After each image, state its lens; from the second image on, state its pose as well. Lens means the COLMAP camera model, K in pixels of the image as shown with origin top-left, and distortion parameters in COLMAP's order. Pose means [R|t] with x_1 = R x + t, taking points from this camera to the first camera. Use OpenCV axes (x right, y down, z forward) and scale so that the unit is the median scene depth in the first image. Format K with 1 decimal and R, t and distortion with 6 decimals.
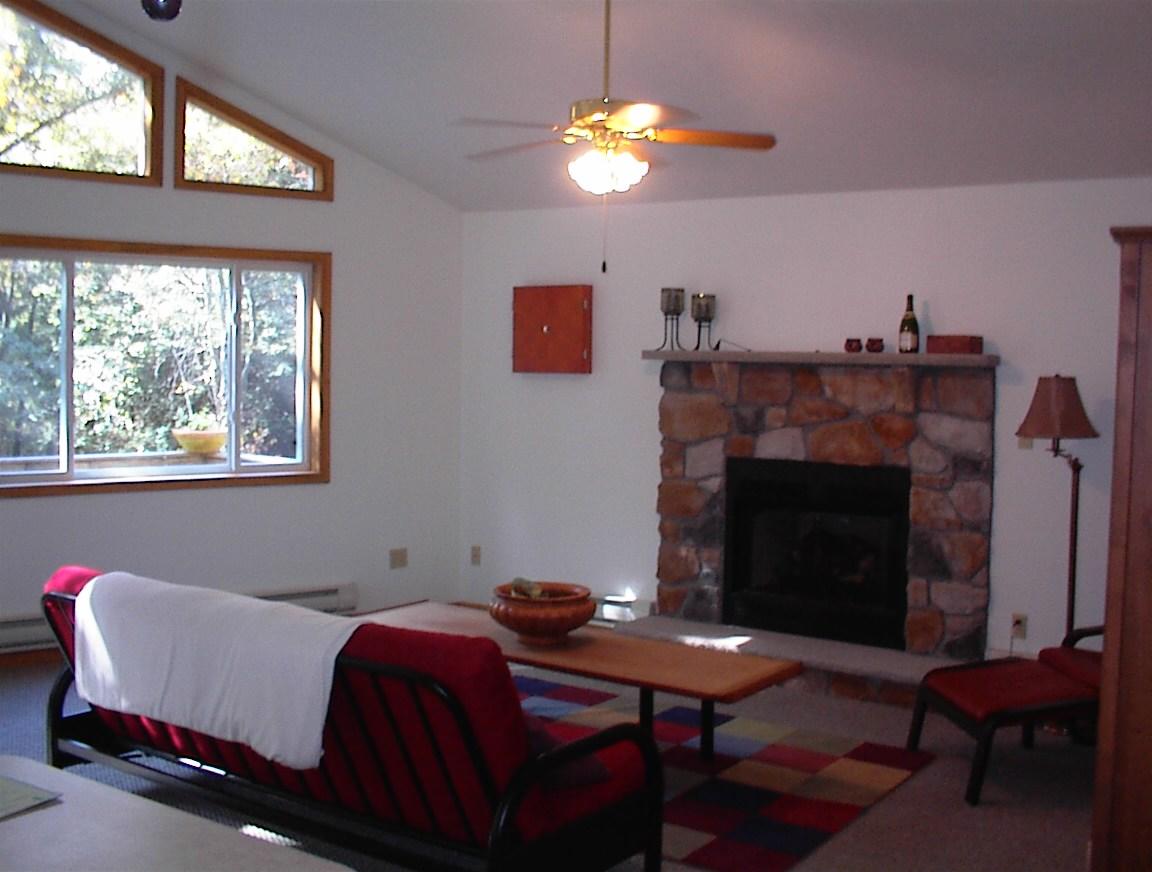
lens RADIAL K [[1308.9, 0, 575.7], [0, 1308.9, 410.5], [0, 0, 1]] dist [-0.189456, 0.383792]
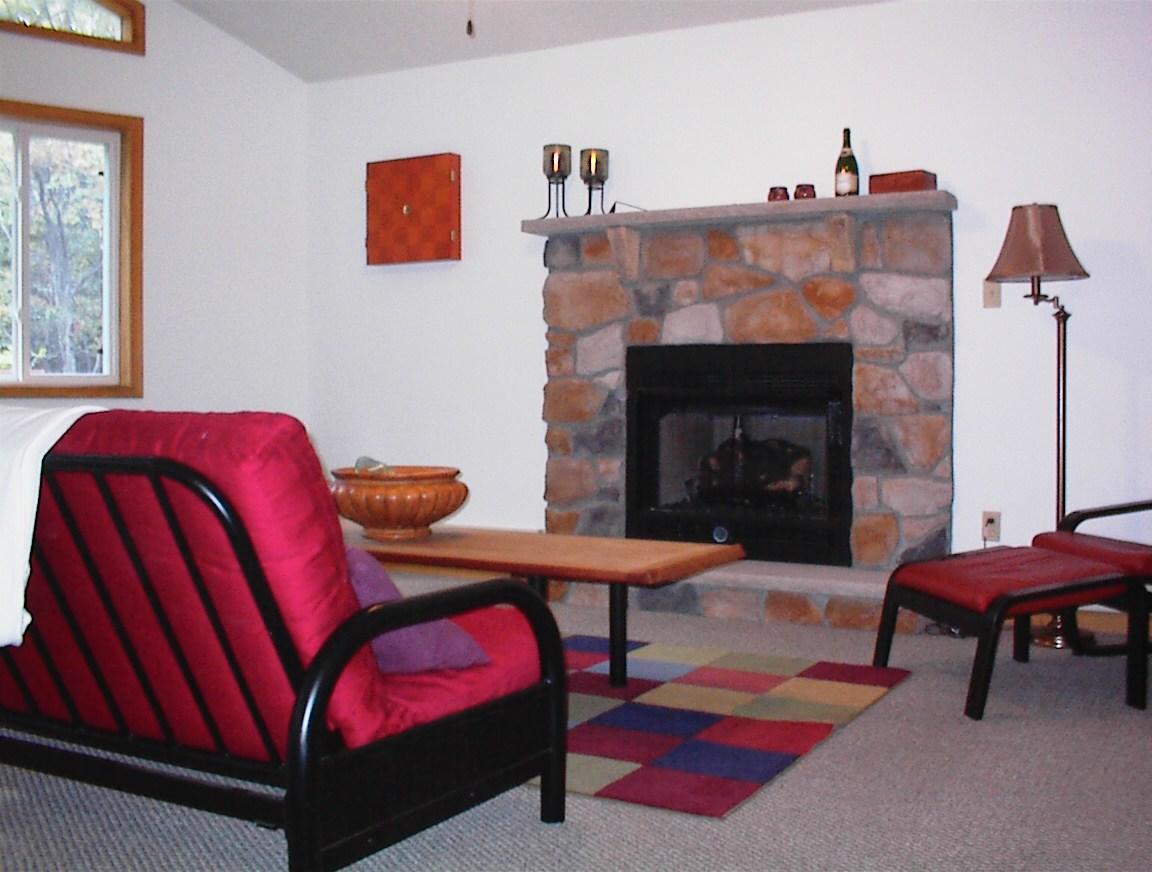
lens RADIAL K [[1308.9, 0, 575.7], [0, 1308.9, 410.5], [0, 0, 1]] dist [-0.189456, 0.383792]
pose [[0.995541, -0.018167, 0.092561, 0.007137], [0.020388, 0.999525, -0.023104, 0.101115], [-0.092097, 0.024888, 0.995439, 0.193013]]
